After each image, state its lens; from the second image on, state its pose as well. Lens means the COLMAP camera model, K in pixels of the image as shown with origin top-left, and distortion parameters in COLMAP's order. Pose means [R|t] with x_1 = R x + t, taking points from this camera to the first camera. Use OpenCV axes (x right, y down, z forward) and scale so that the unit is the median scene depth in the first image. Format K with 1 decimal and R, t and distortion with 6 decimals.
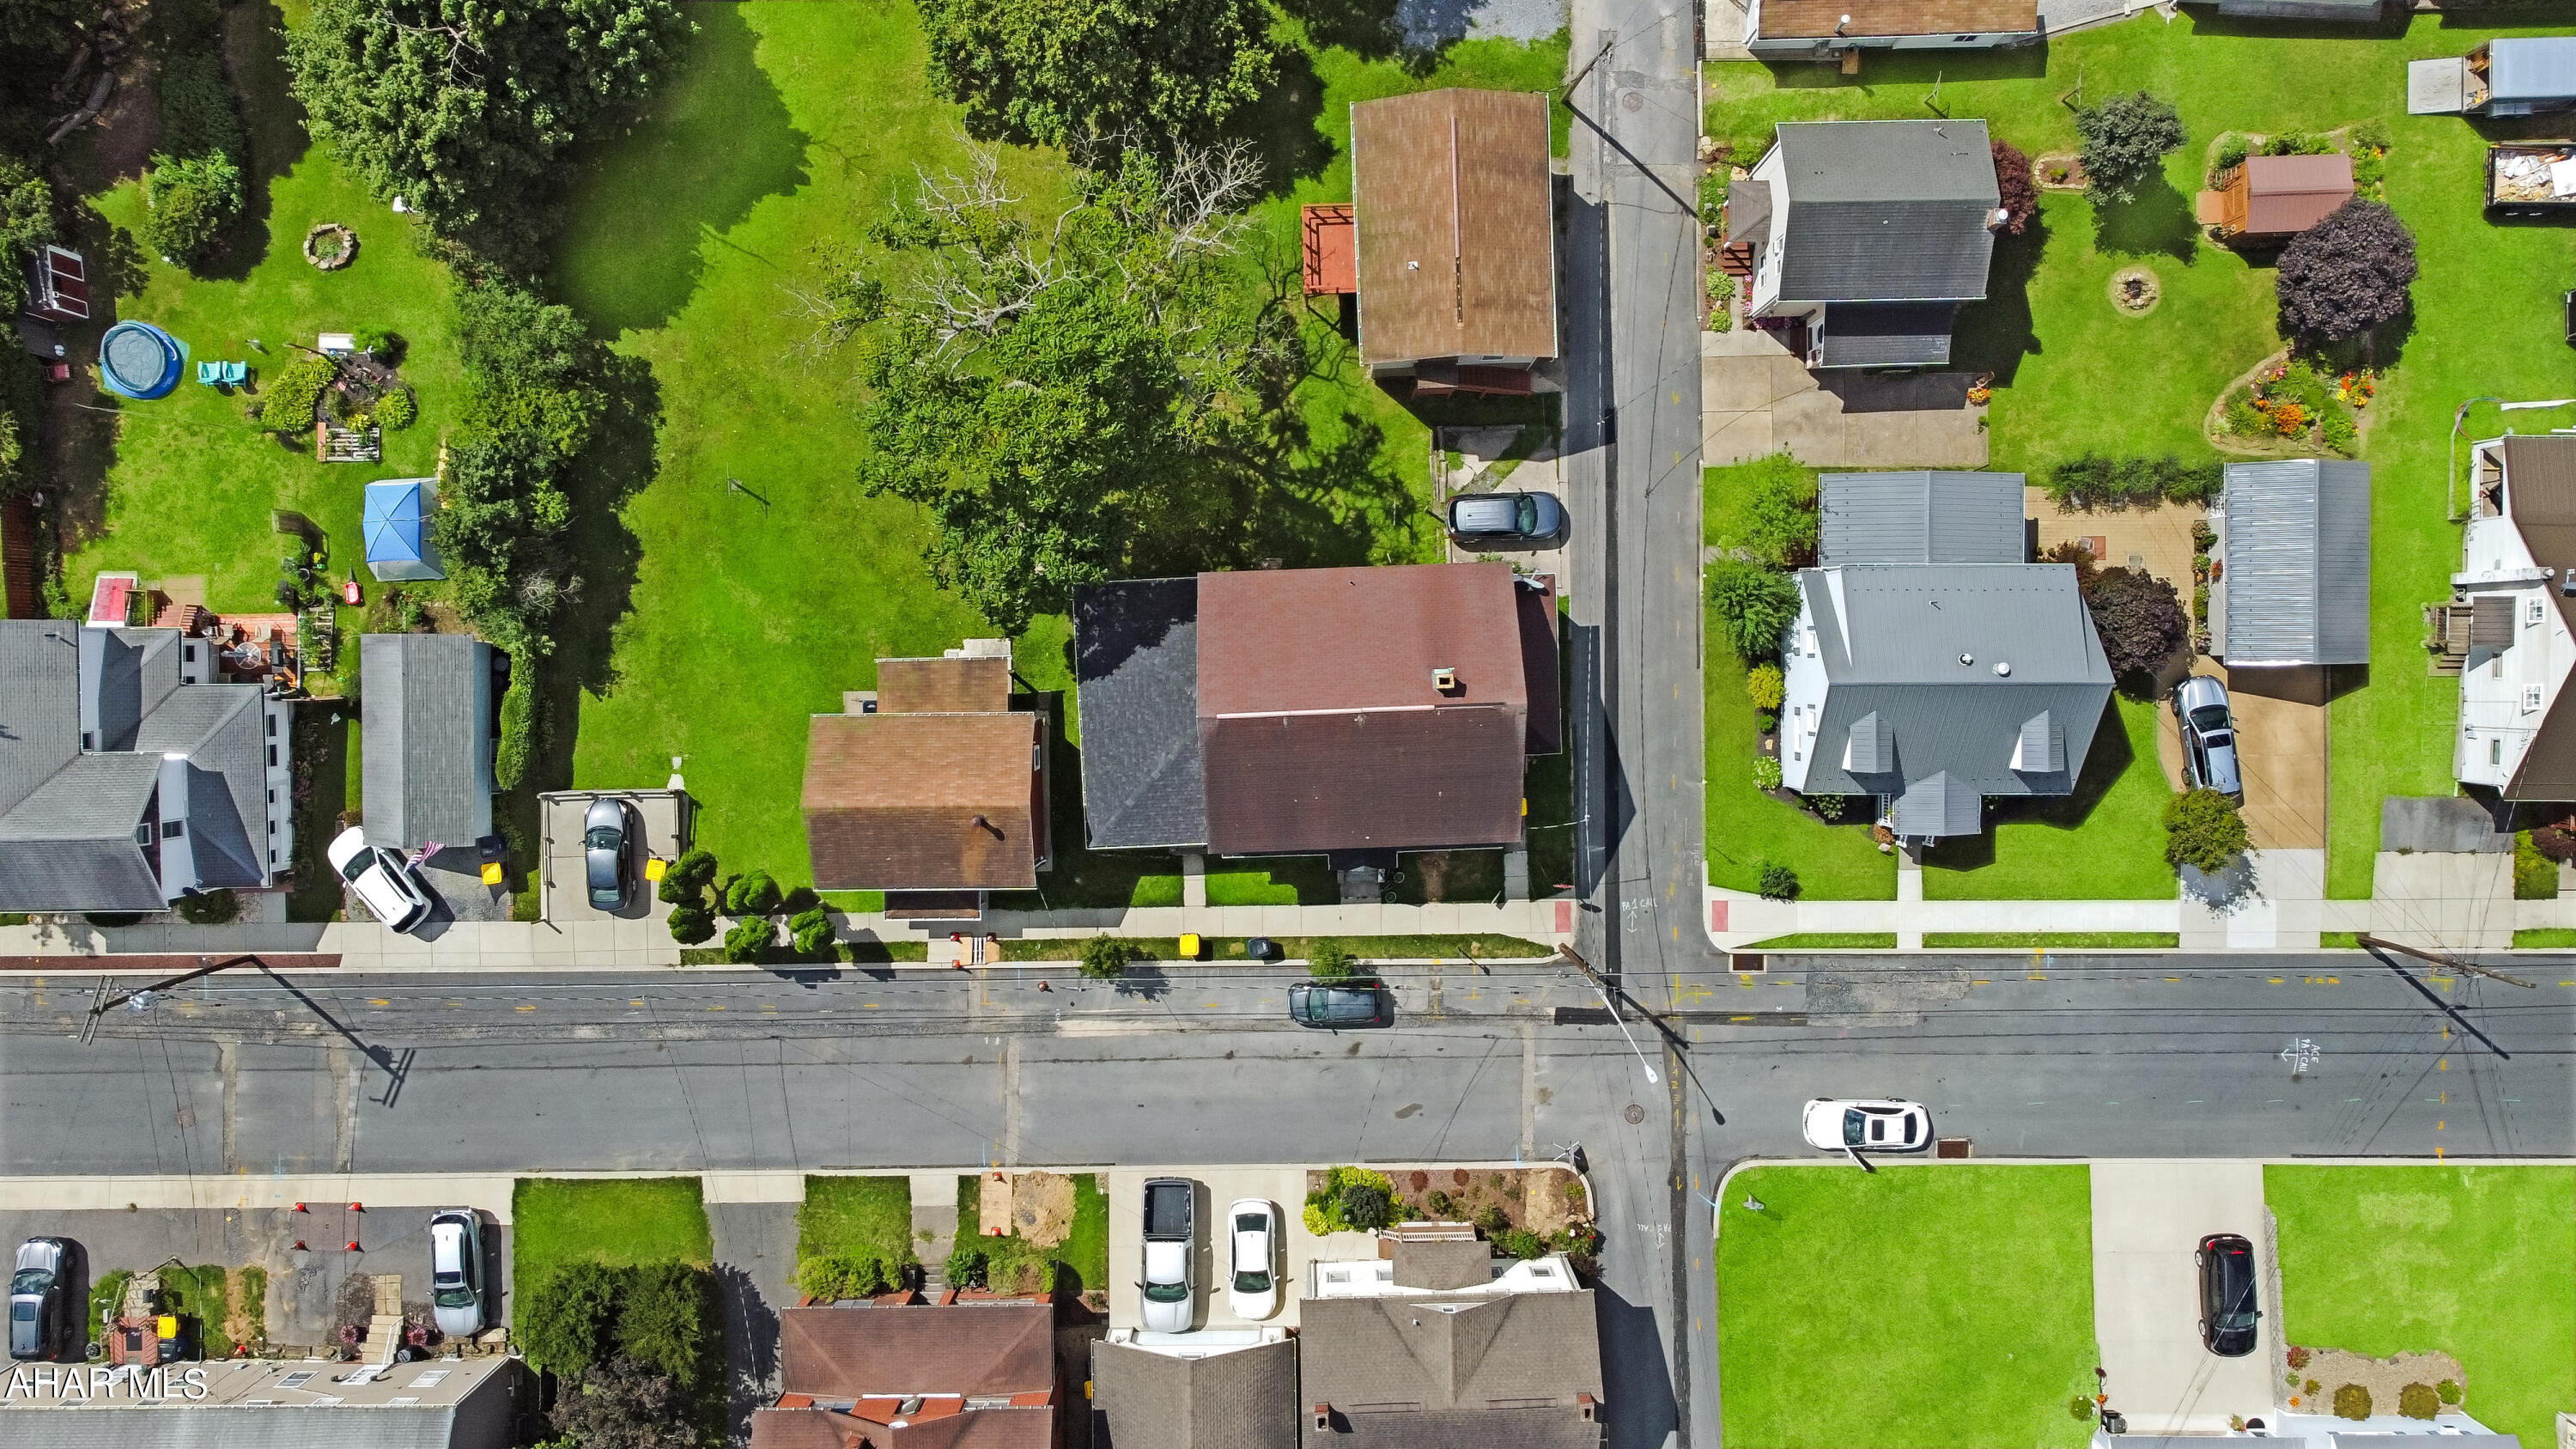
lens RADIAL K [[1950.0, 0, 1288.0], [0, 1950.0, 724.5], [0, 0, 1]] dist [-0.003150, 0.000627]
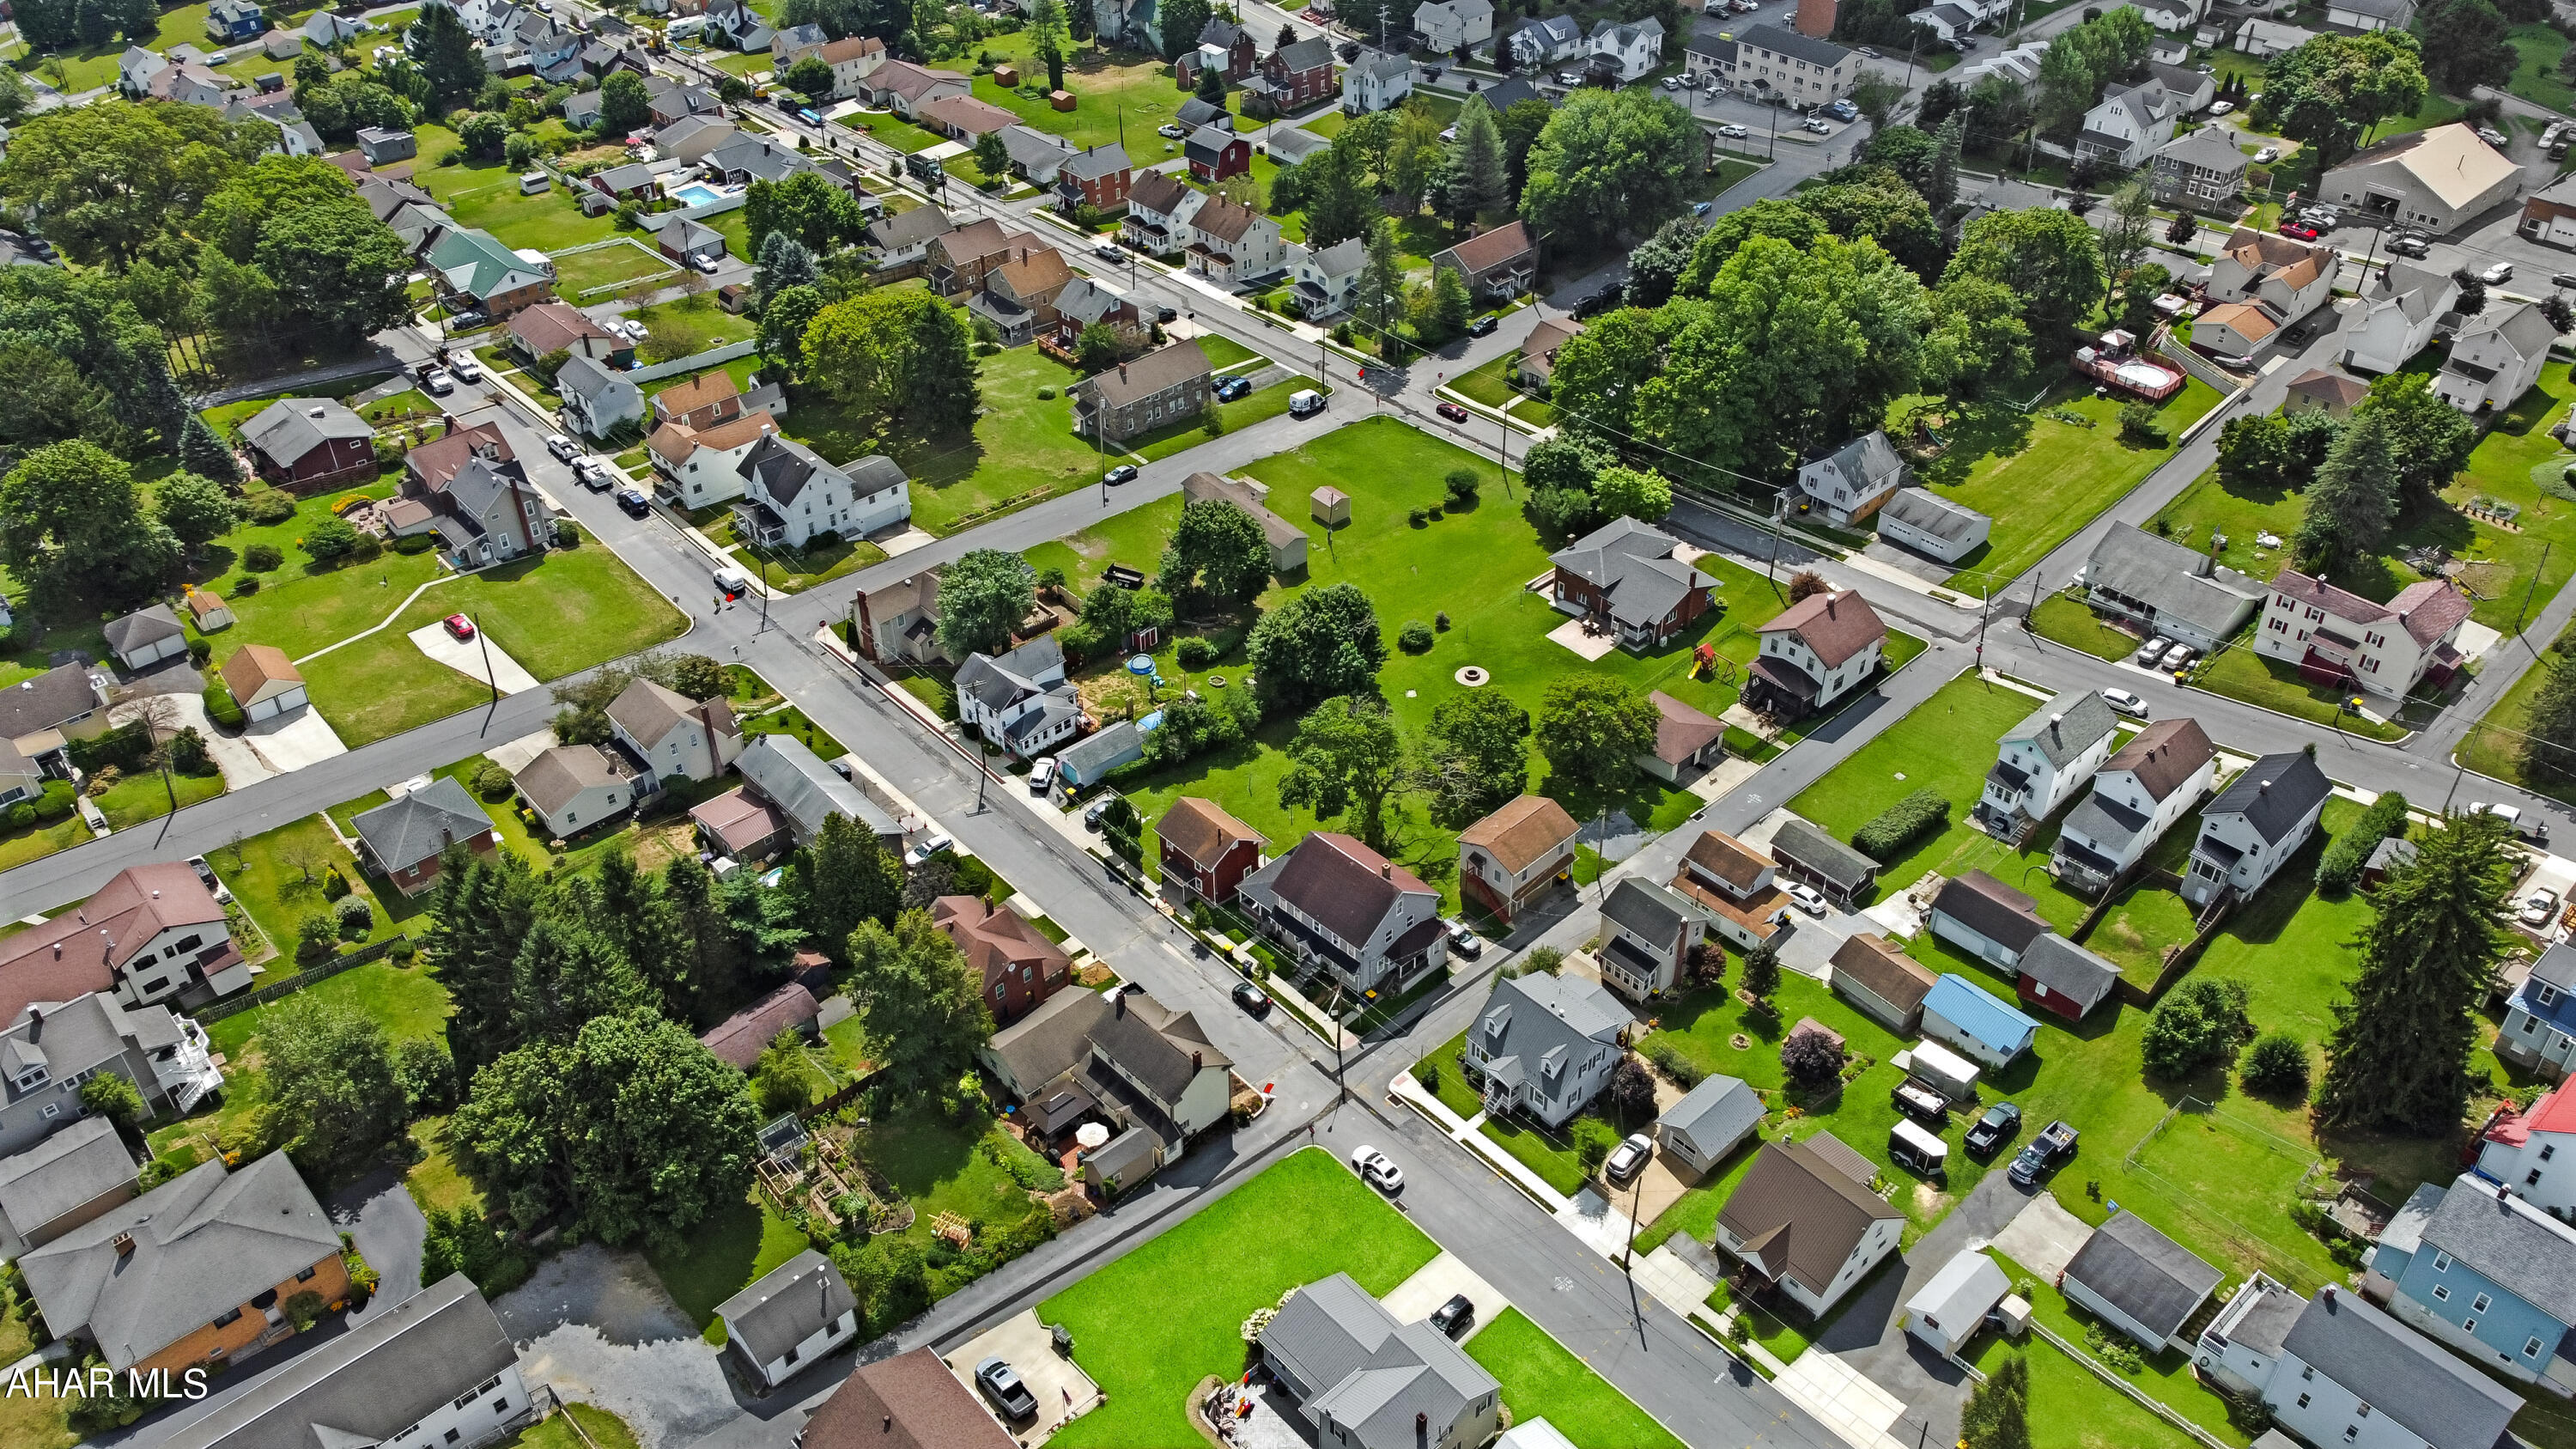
lens RADIAL K [[1950.0, 0, 1288.0], [0, 1950.0, 724.5], [0, 0, 1]] dist [-0.003150, 0.000627]
pose [[0.667613, 0.446536, -0.595734, 1.228972], [-0.744362, 0.384467, -0.545995, 1.196895], [-0.014766, 0.807955, 0.589059, -0.555135]]
